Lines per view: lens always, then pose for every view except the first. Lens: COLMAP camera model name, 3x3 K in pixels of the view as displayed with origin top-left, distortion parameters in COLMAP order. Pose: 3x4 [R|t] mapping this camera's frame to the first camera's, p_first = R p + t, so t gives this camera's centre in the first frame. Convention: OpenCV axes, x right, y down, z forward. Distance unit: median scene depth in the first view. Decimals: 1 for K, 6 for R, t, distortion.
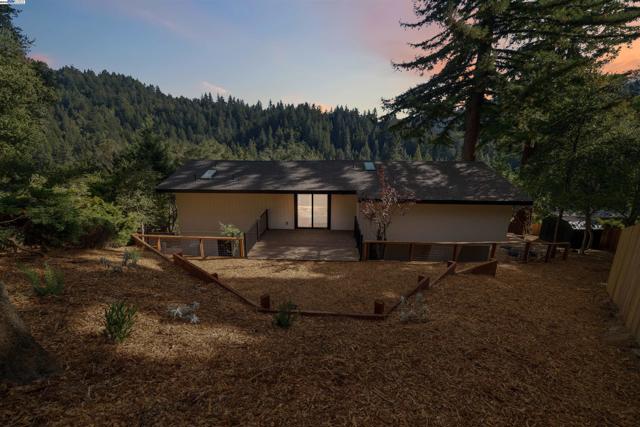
lens RADIAL K [[271.9, 0, 320.0], [0, 271.9, 213.5], [0, 0, 1]] dist [-0.001122, -0.000059]
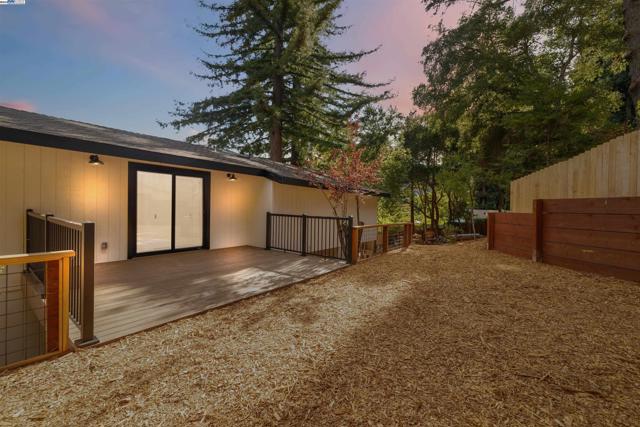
lens RADIAL K [[271.9, 0, 320.0], [0, 271.9, 213.5], [0, 0, 1]] dist [-0.001122, -0.000059]
pose [[0.572682, -0.002977, 0.819772, -0.259108], [0.184055, 0.974930, -0.125038, 0.095046], [-0.798849, 0.222490, 0.558873, 0.538884]]
